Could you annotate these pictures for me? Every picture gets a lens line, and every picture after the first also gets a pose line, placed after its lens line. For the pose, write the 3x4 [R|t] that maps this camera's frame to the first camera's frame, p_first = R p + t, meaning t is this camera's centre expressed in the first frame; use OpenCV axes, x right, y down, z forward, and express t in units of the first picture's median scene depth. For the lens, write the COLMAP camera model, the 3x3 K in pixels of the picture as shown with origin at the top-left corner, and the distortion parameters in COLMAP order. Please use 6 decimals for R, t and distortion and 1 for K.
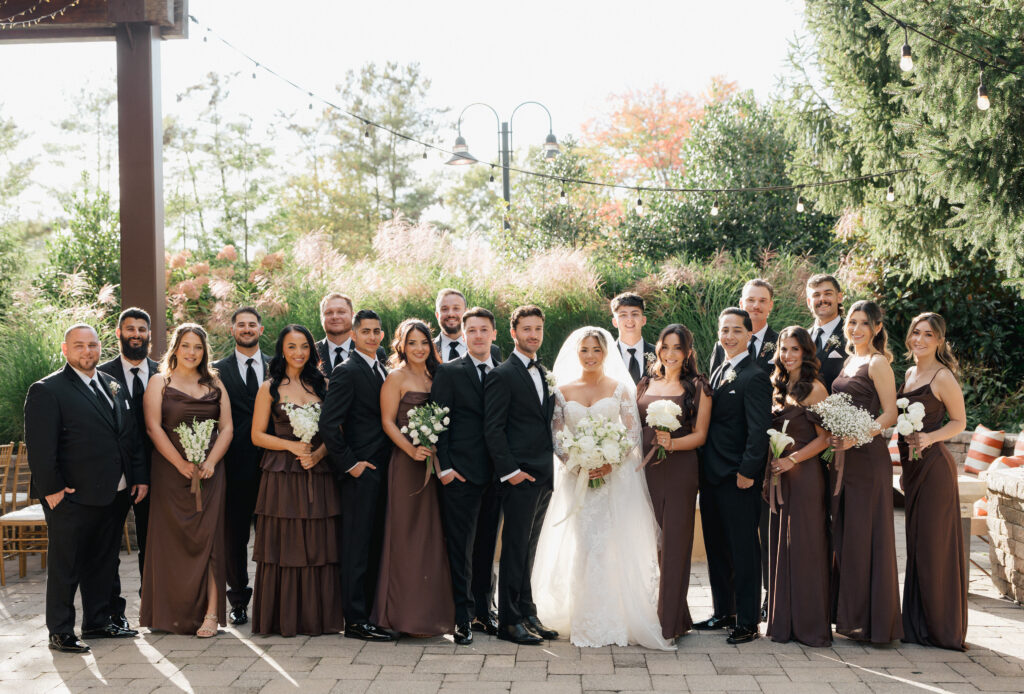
lens RADIAL K [[1241.6, 0, 512.8], [0, 1241.6, 345.5], [0, 0, 1]] dist [0.045381, 0.000000]
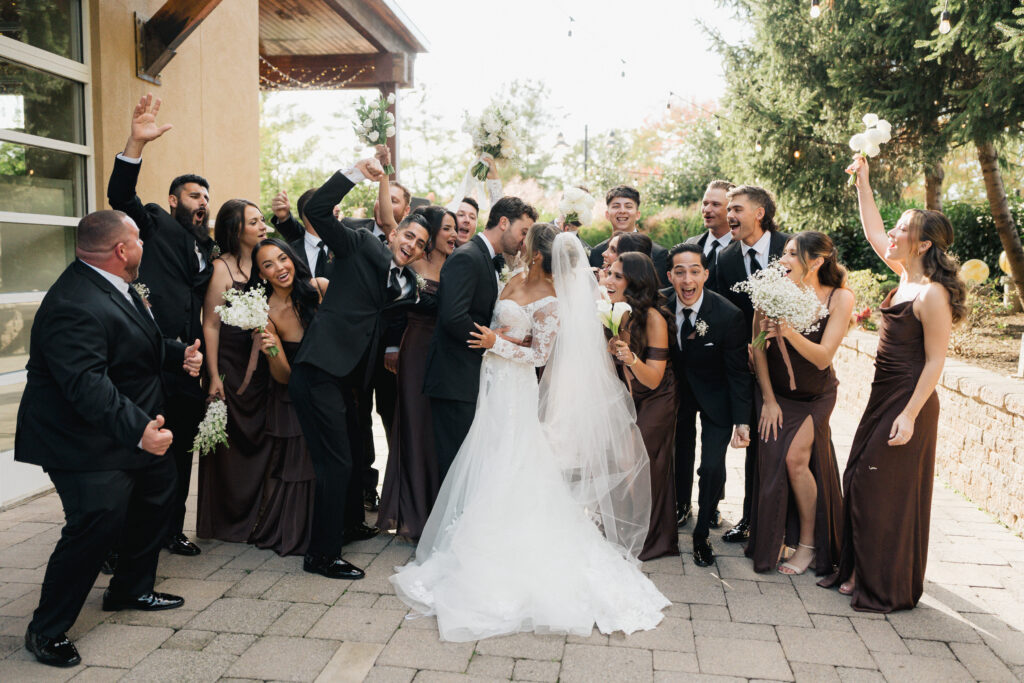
lens RADIAL K [[869.9, 0, 512.6], [0, 869.9, 343.8], [0, 0, 1]] dist [0.003785, 0.001517]
pose [[0.991750, 0.038726, -0.122196, 0.035310], [-0.025980, 0.994214, 0.104228, 0.002626], [0.125526, -0.100193, 0.987018, -0.171337]]
